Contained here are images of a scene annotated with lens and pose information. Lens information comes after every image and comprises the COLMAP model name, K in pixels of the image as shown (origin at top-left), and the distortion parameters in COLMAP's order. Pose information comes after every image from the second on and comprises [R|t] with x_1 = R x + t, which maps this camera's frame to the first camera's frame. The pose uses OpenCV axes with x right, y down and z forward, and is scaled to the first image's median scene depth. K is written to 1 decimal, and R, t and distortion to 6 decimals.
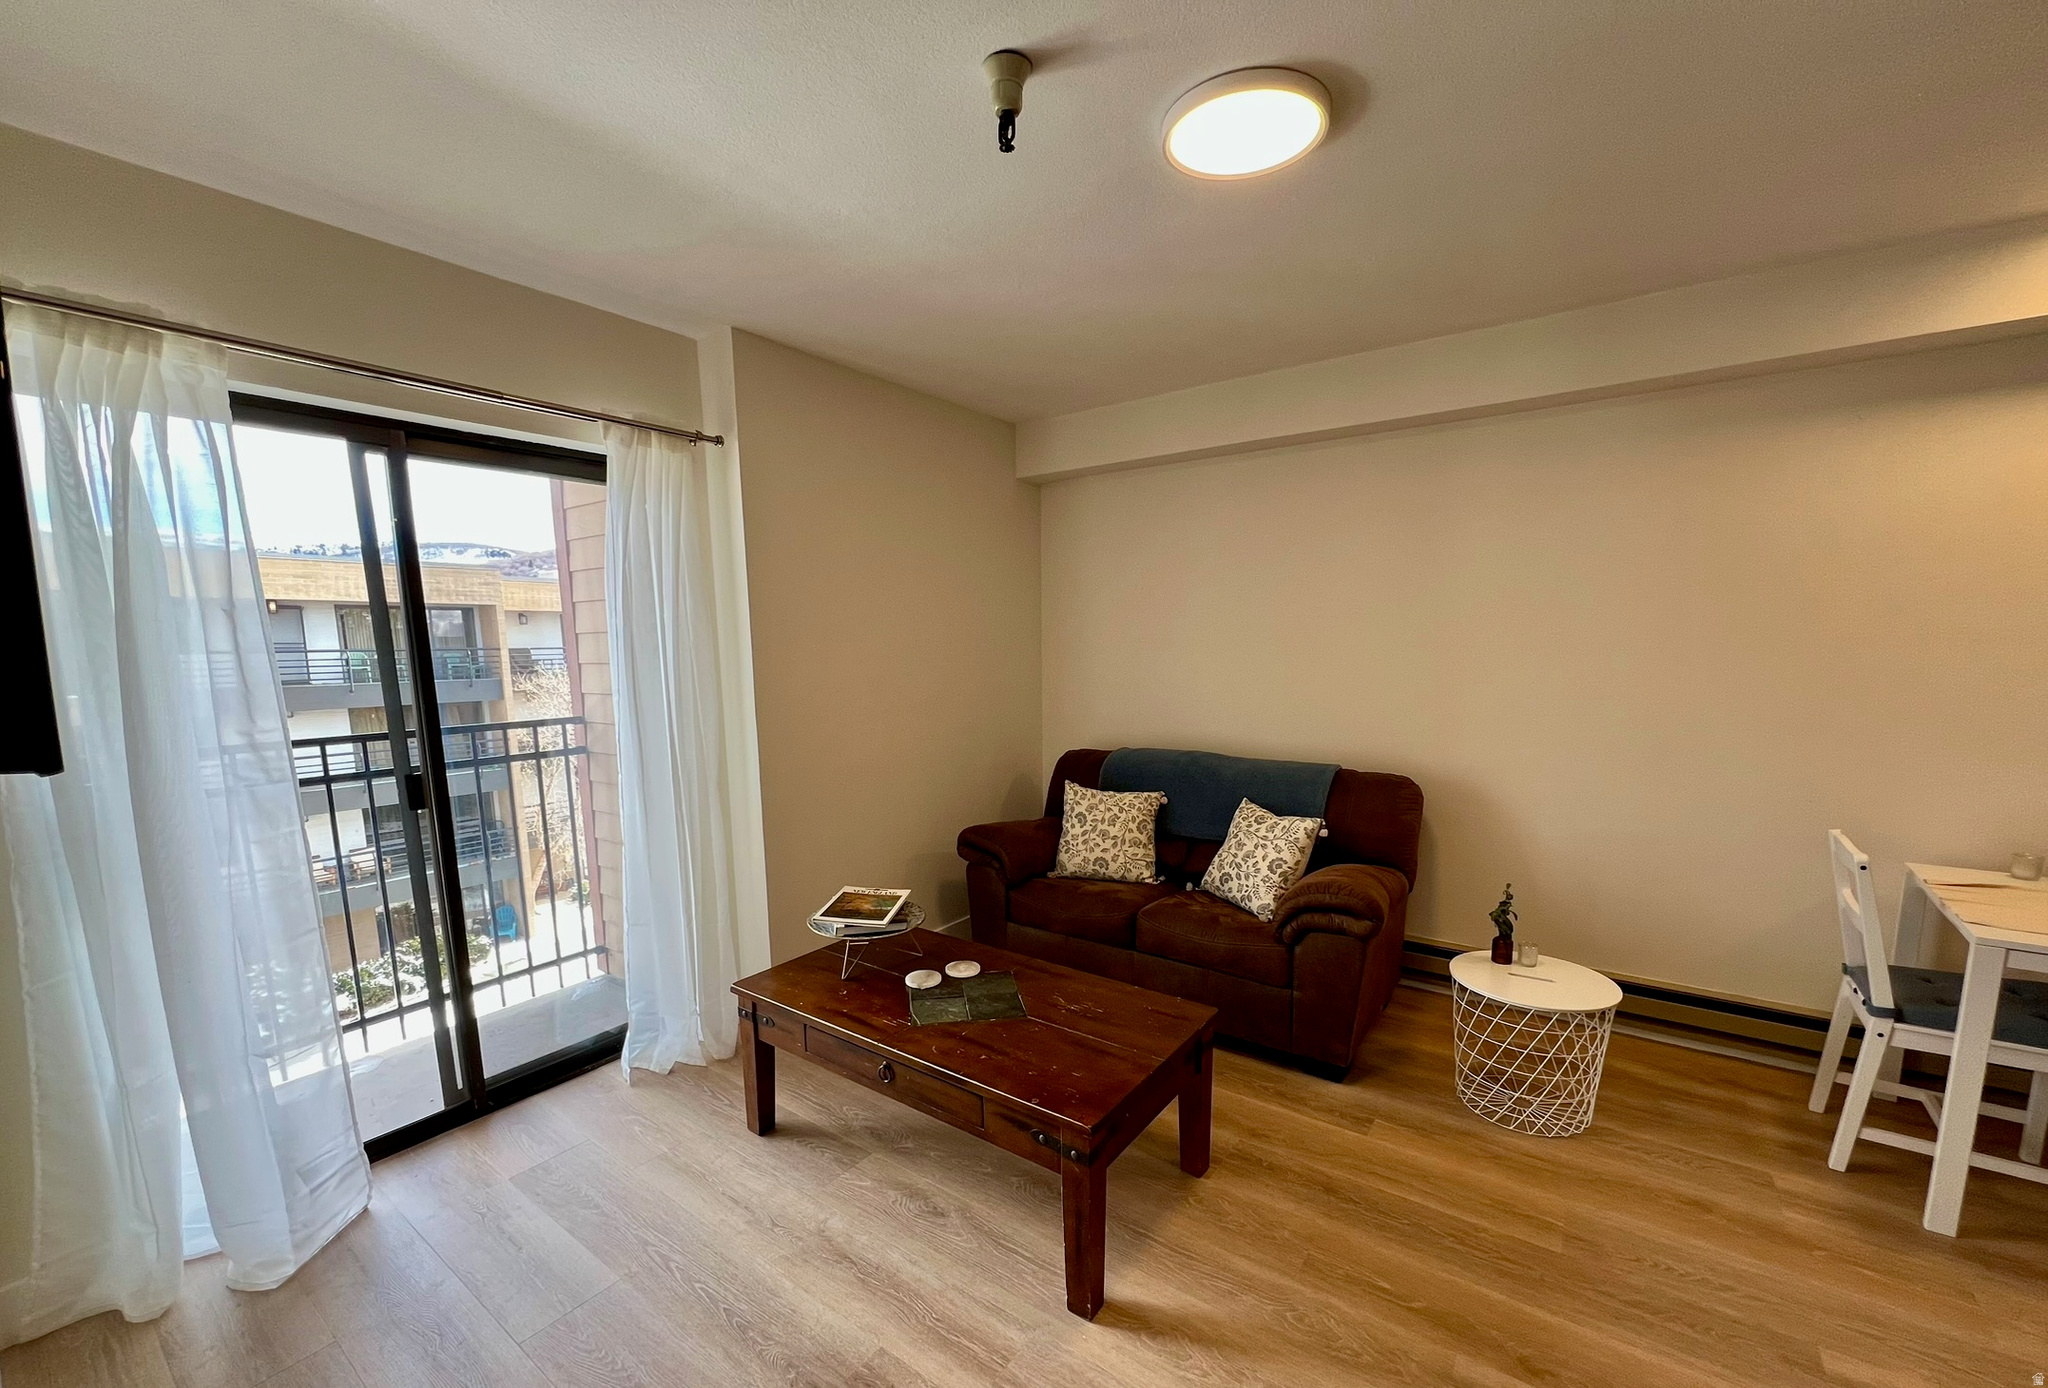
lens RADIAL K [[819.0, 0, 1015.3], [0, 819.0, 764.9], [0, 0, 1]] dist [-0.001307, 0.000539]
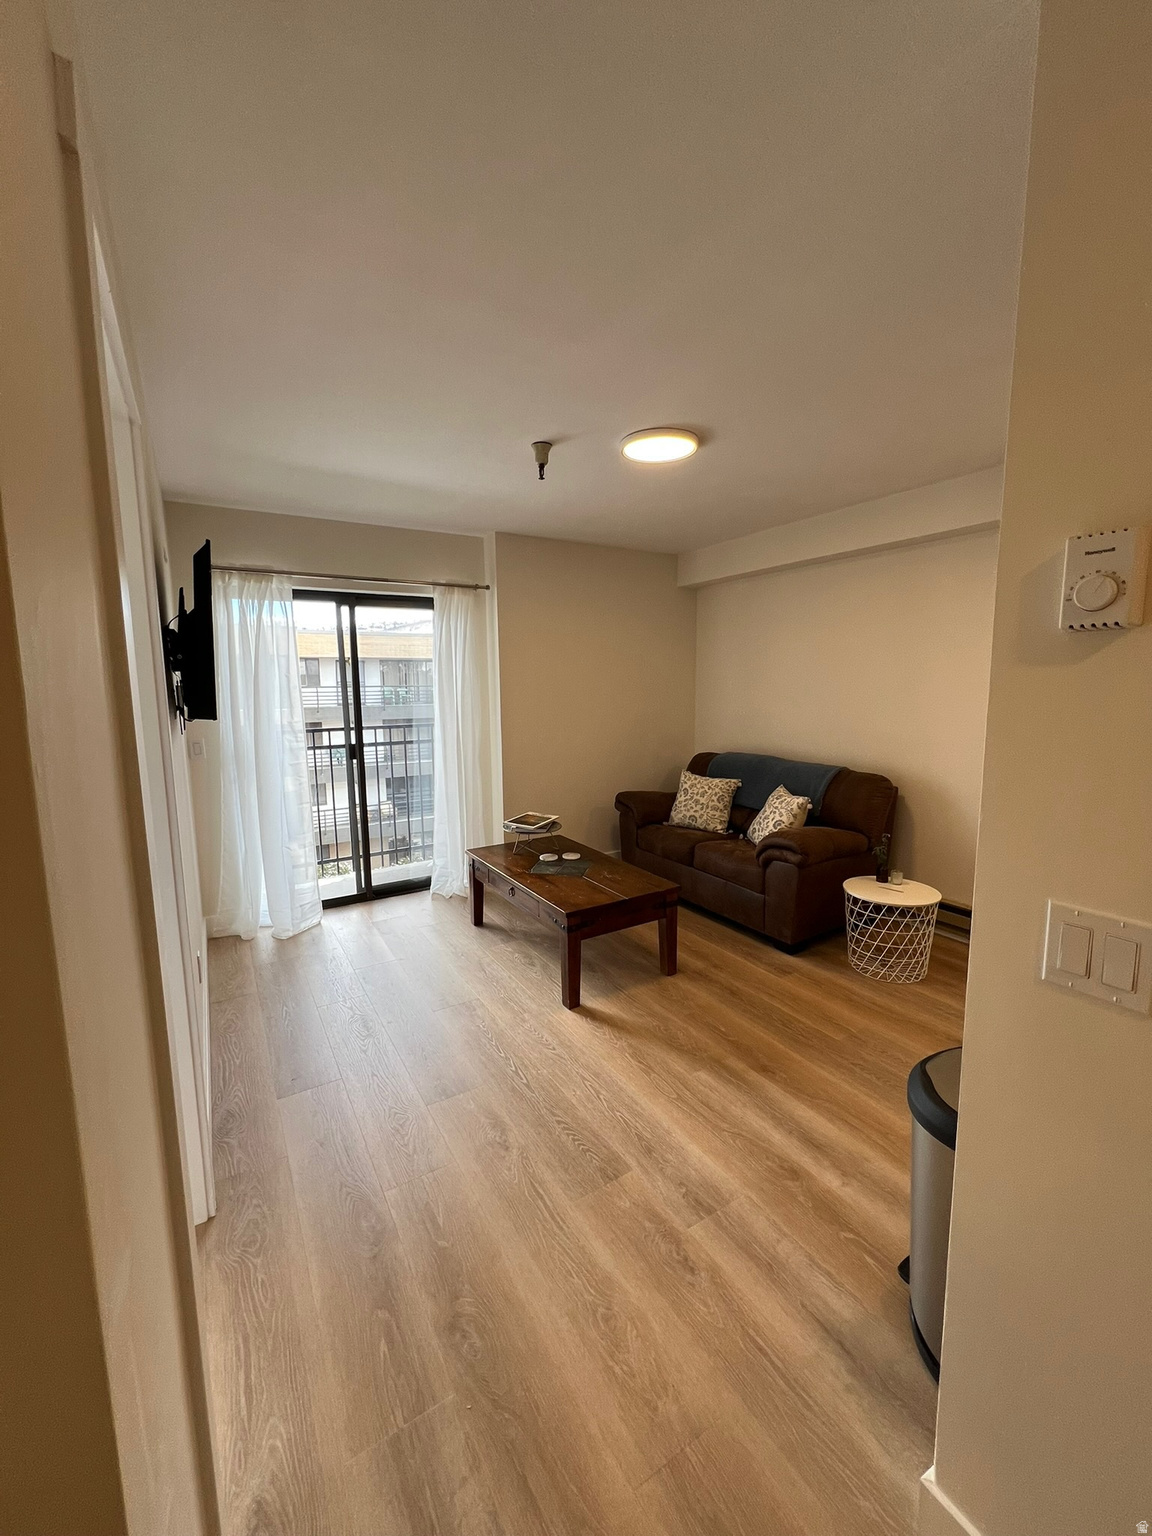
lens RADIAL K [[612.8, 0, 577.8], [0, 612.8, 758.1], [0, 0, 1]] dist [0.001345, 0.000157]
pose [[0.925583, 0.048112, -0.375474, 0.461135], [-0.057220, 0.998275, -0.013138, 0.034692], [0.374194, 0.033645, 0.926740, -0.328385]]
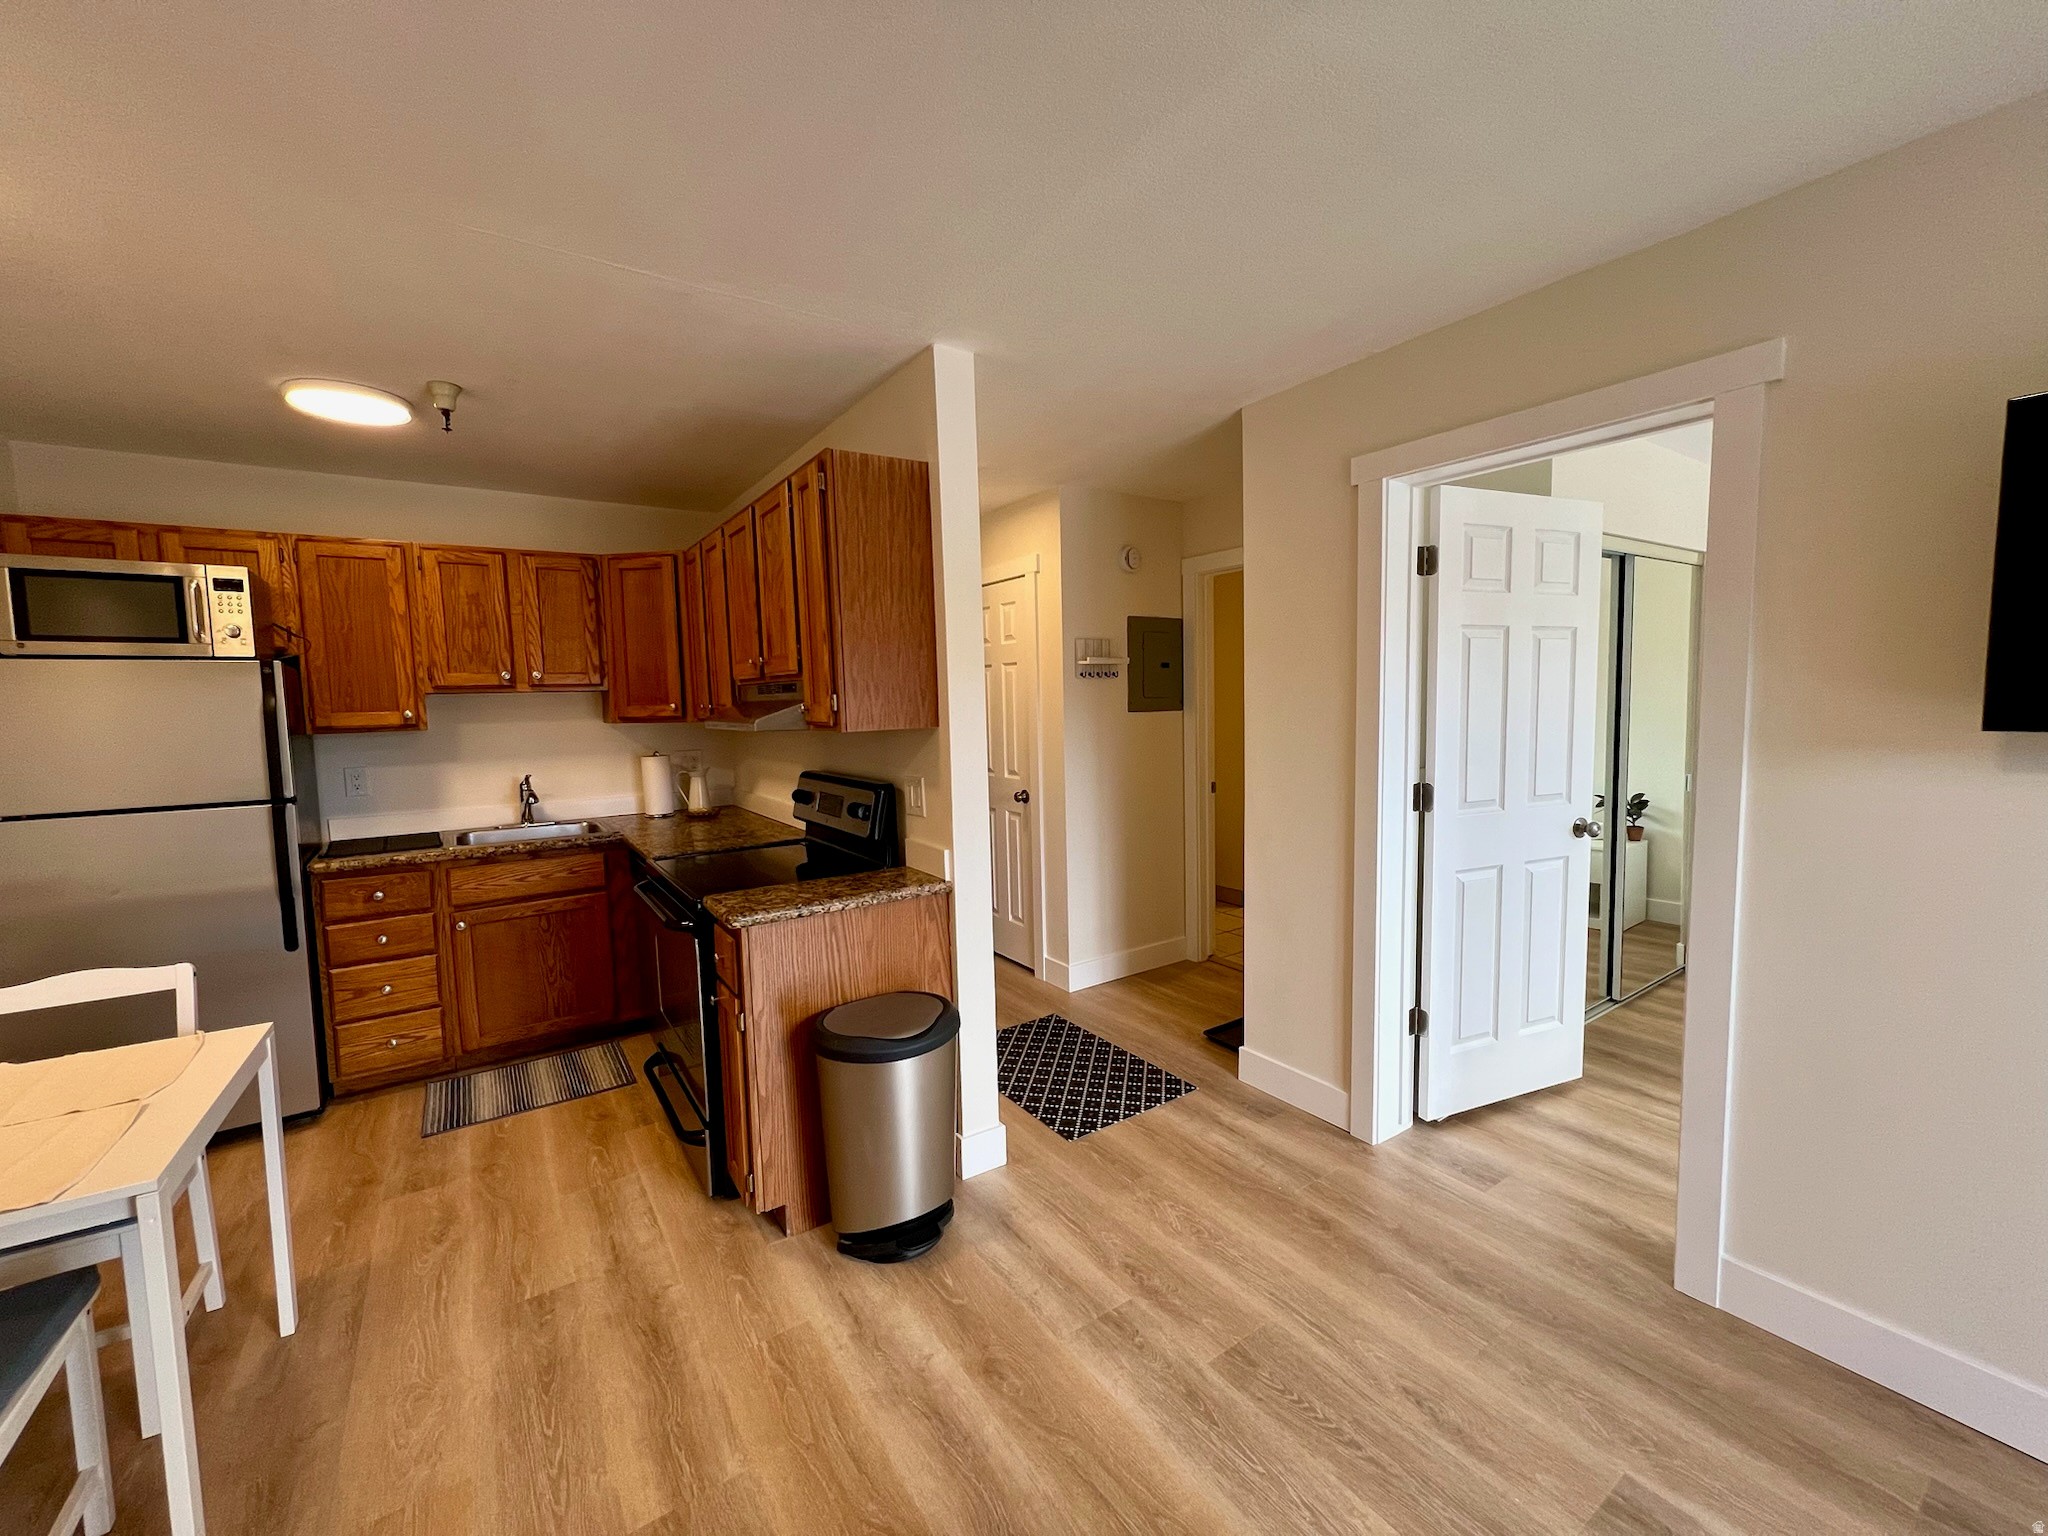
lens RADIAL K [[817.0, 0, 1016.9], [0, 817.0, 766.1], [0, 0, 1]] dist [0.001345, 0.000157]
pose [[-0.942349, 0.014083, 0.334335, 0.185876], [0.092056, 0.971475, 0.218544, -0.155293], [-0.321720, 0.236722, -0.916765, 0.955788]]
